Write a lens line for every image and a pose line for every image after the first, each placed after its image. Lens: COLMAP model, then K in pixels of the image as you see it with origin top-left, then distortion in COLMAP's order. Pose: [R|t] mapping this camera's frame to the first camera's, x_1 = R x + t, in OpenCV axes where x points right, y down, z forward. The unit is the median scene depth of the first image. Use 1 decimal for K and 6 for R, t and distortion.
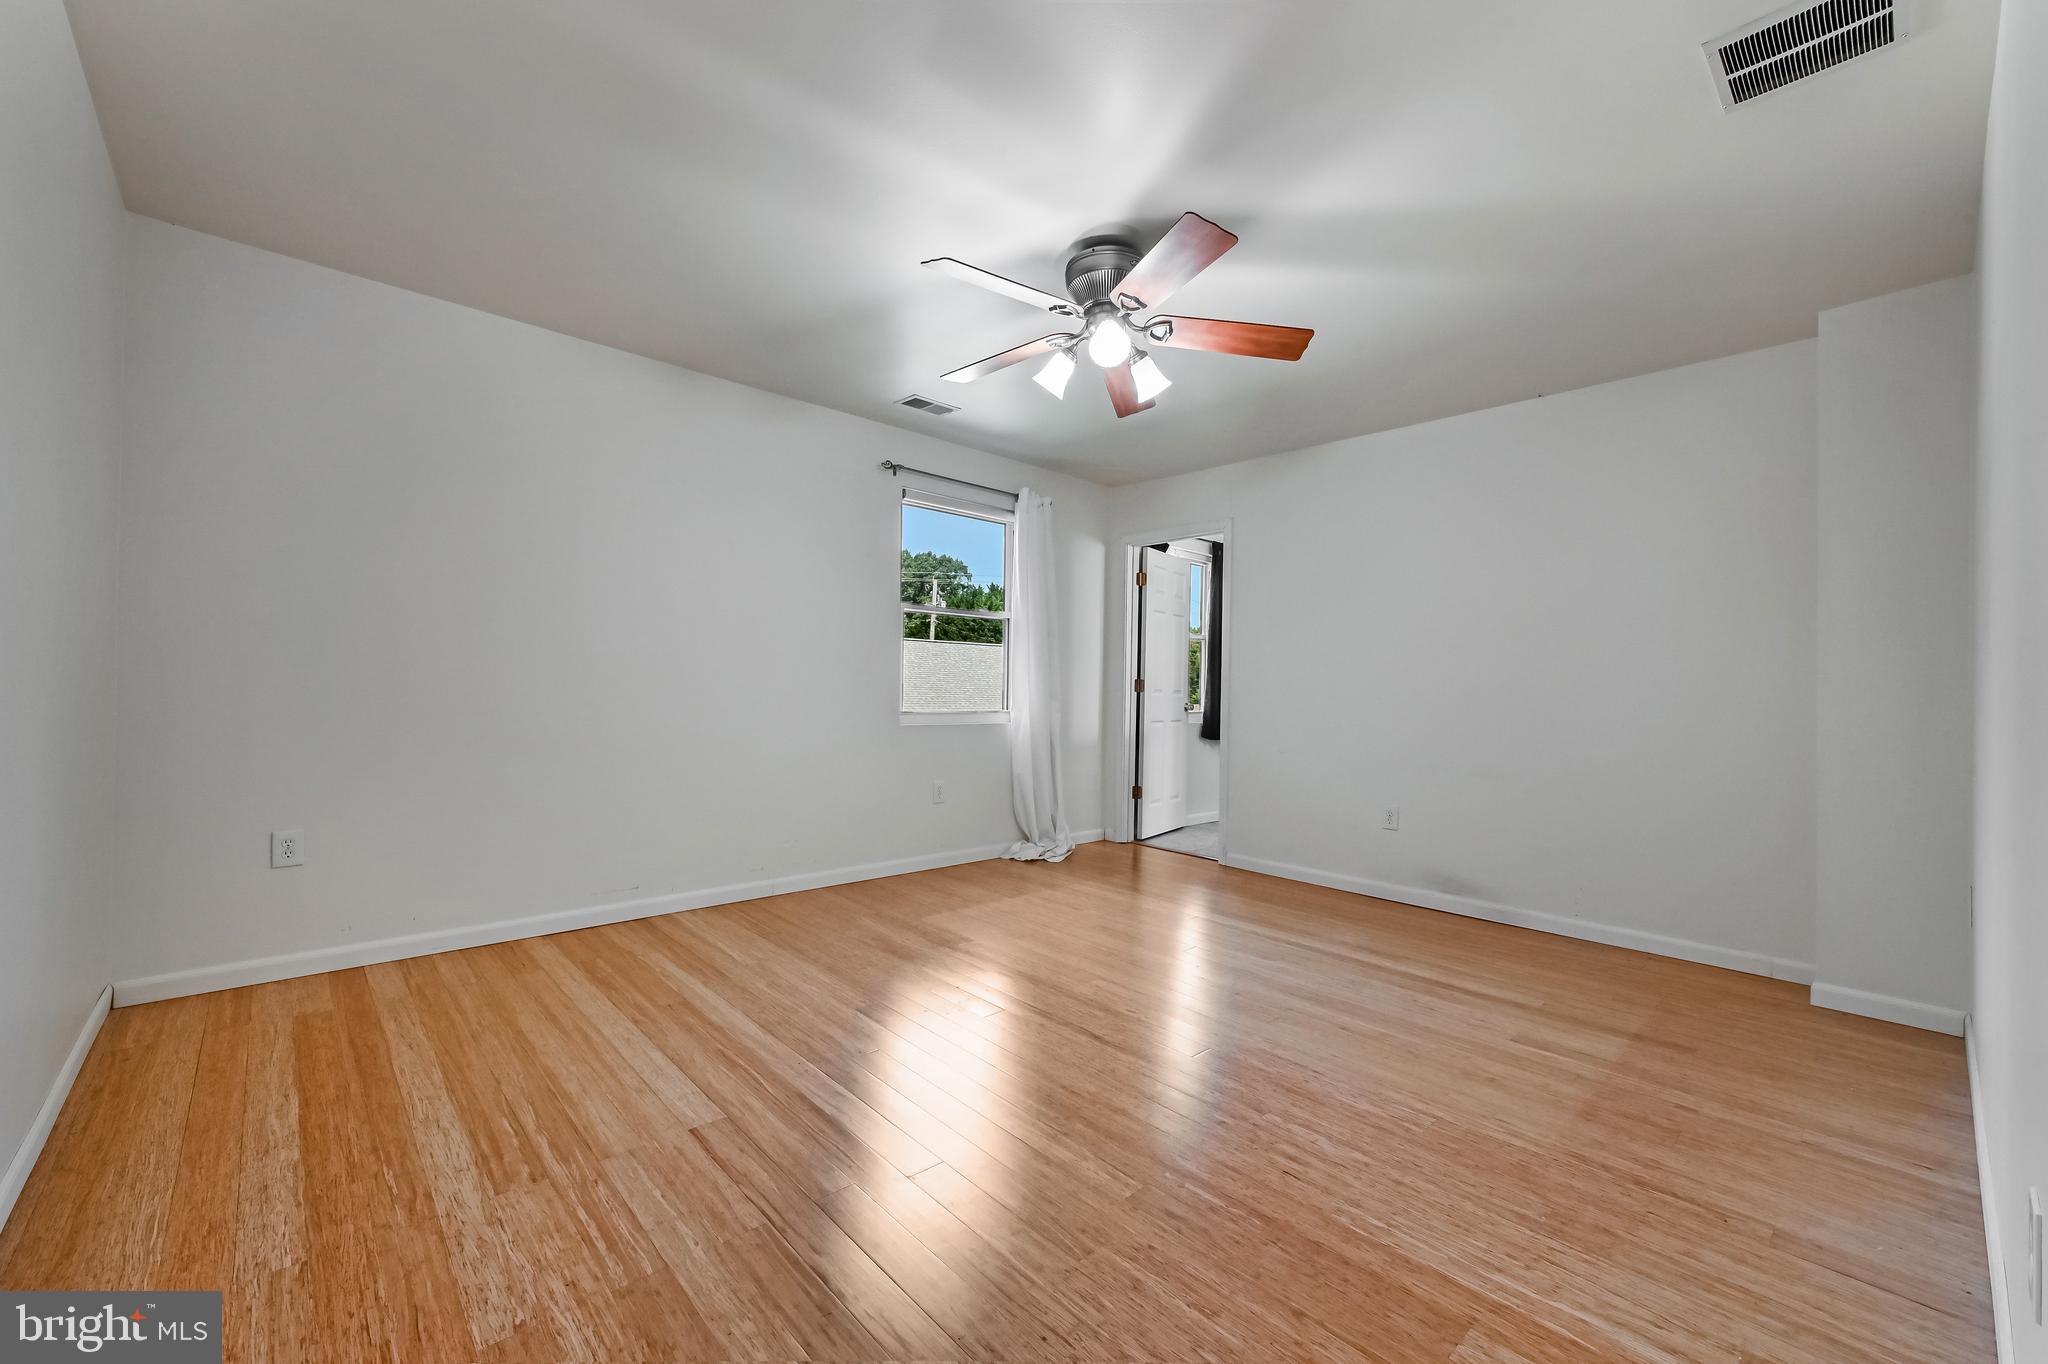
lens RADIAL K [[803.7, 0, 1029.6], [0, 803.7, 688.4], [0, 0, 1]] dist [0.002813, 0.000127]
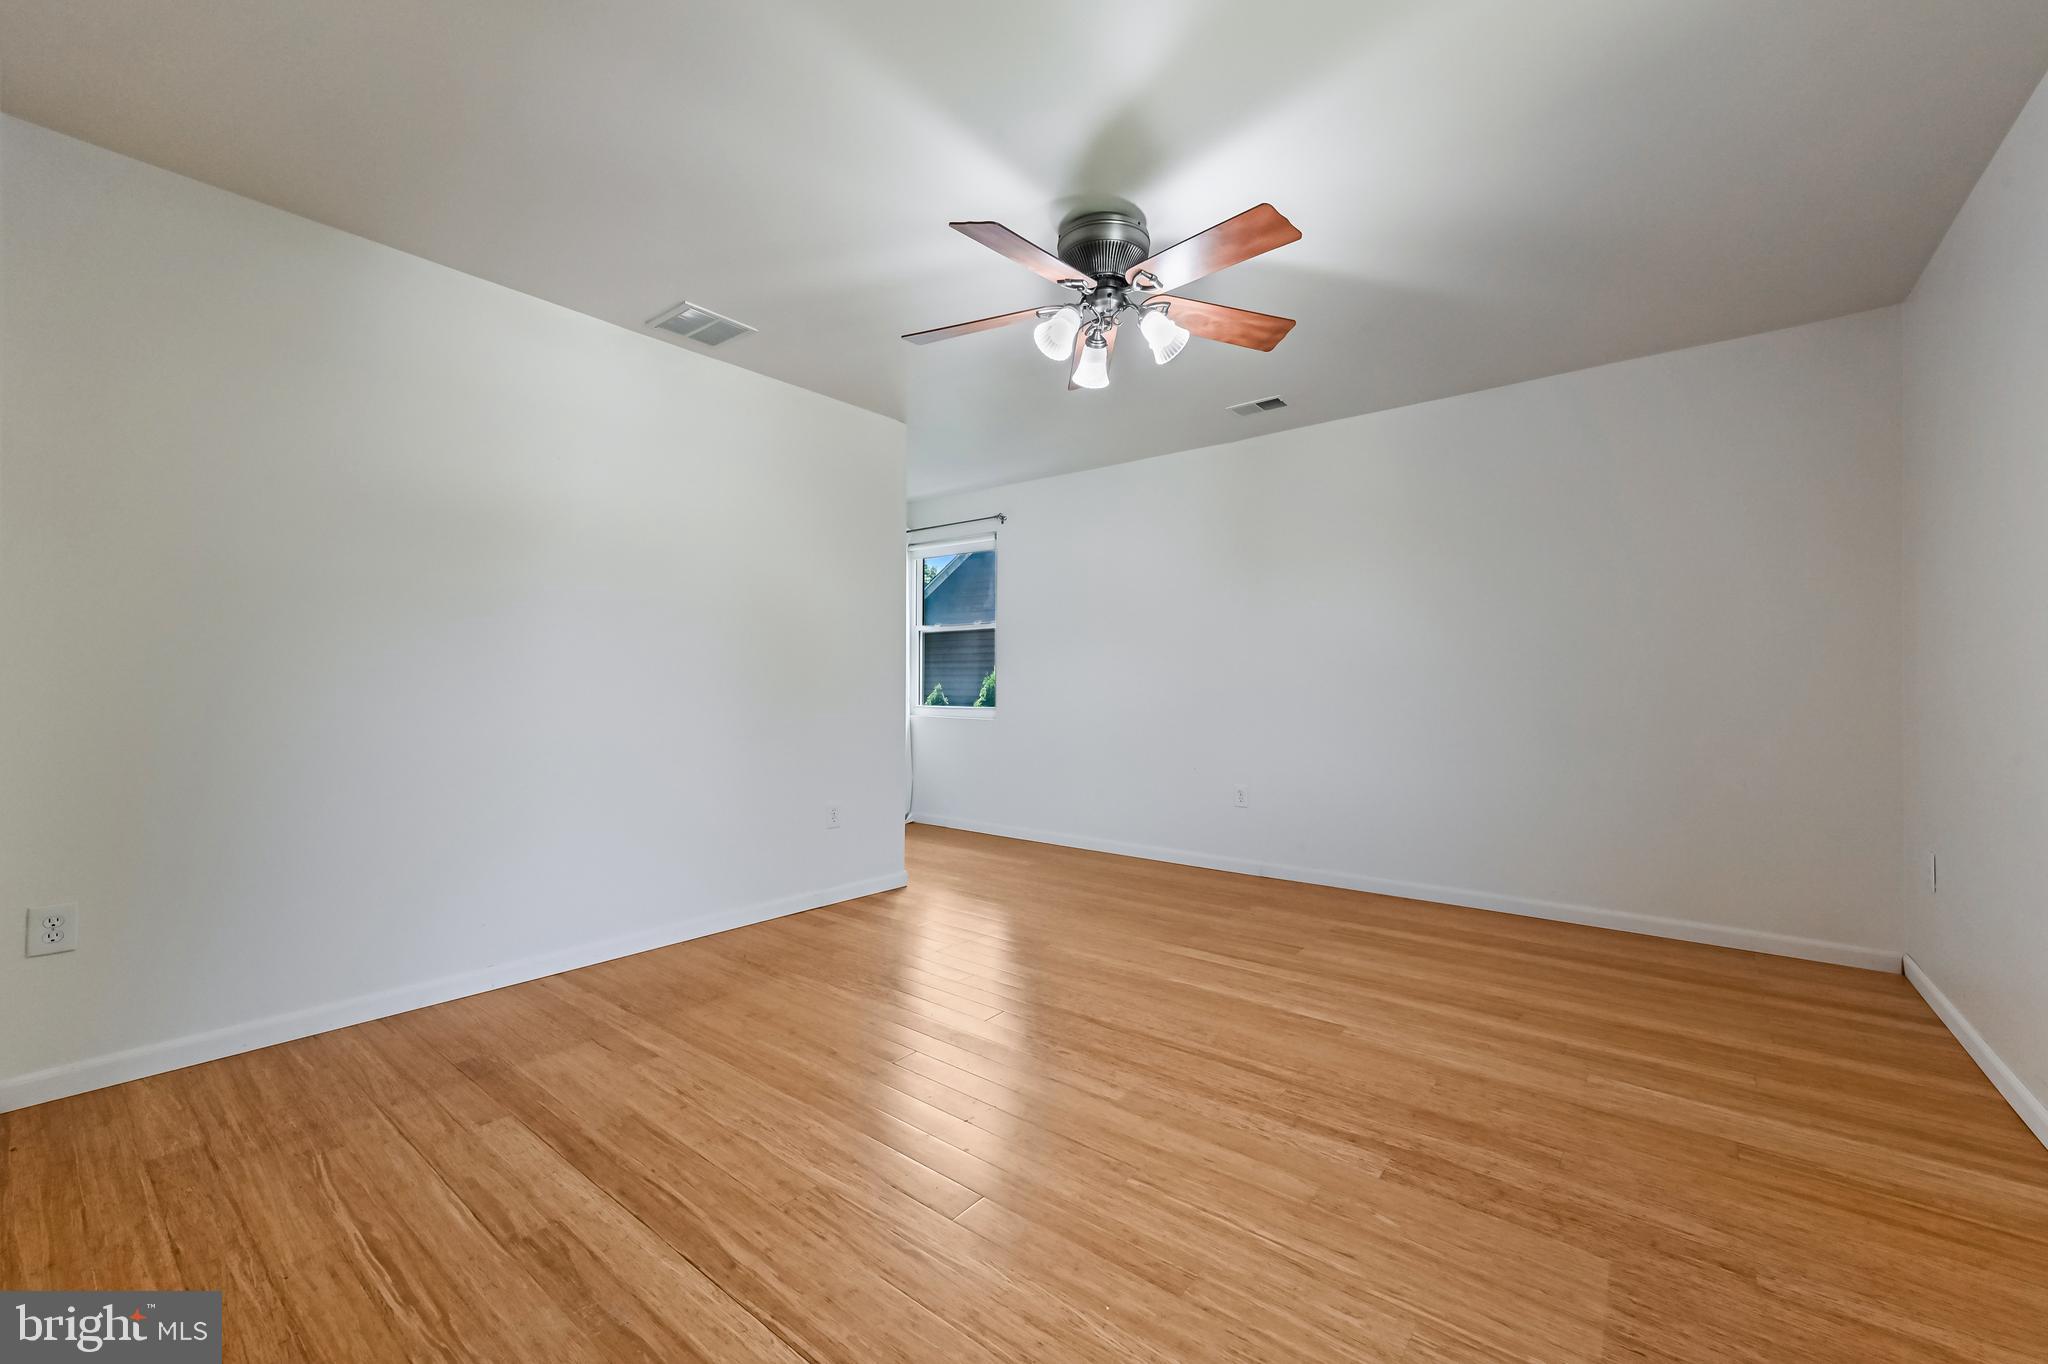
lens RADIAL K [[822.1, 0, 1041.1], [0, 822.1, 685.9], [0, 0, 1]] dist [0.033230, -0.012425]
pose [[-0.986427, -0.024628, -0.162343, 0.363108], [-0.023525, 0.999685, -0.008709, 0.011053], [0.162506, -0.004771, -0.986696, 2.228415]]
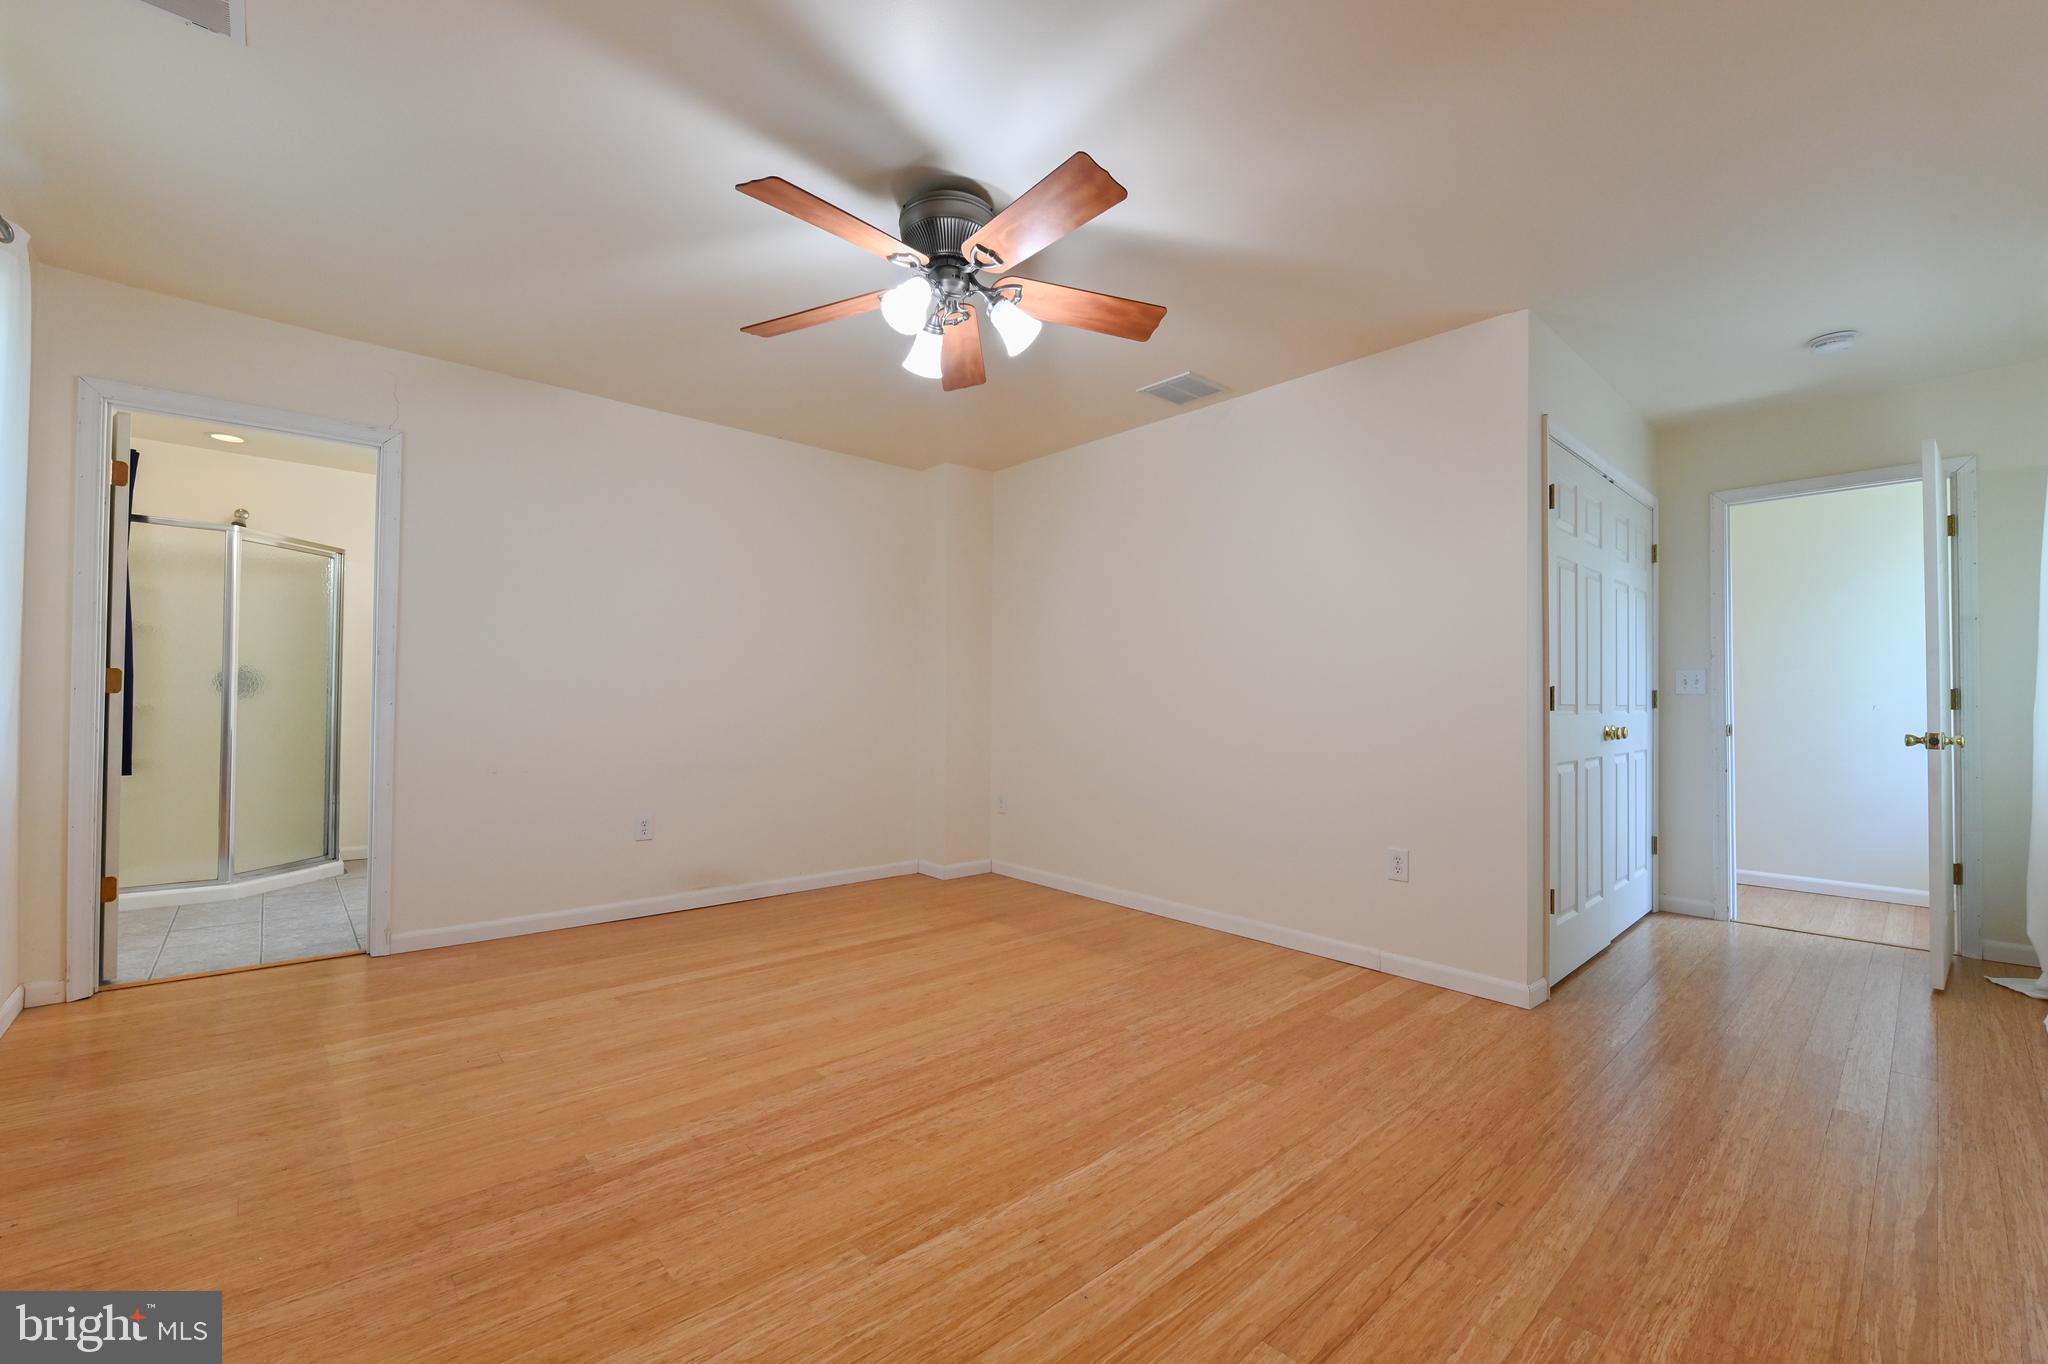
lens RADIAL K [[836.2, 0, 1009.1], [0, 836.2, 693.3], [0, 0, 1]] dist [-0.000969, -0.005638]
pose [[0.025730, -0.012796, 0.999587, -0.933915], [-0.010441, 0.999860, 0.013069, -0.020449], [-0.999614, -0.010773, 0.025593, 1.039339]]
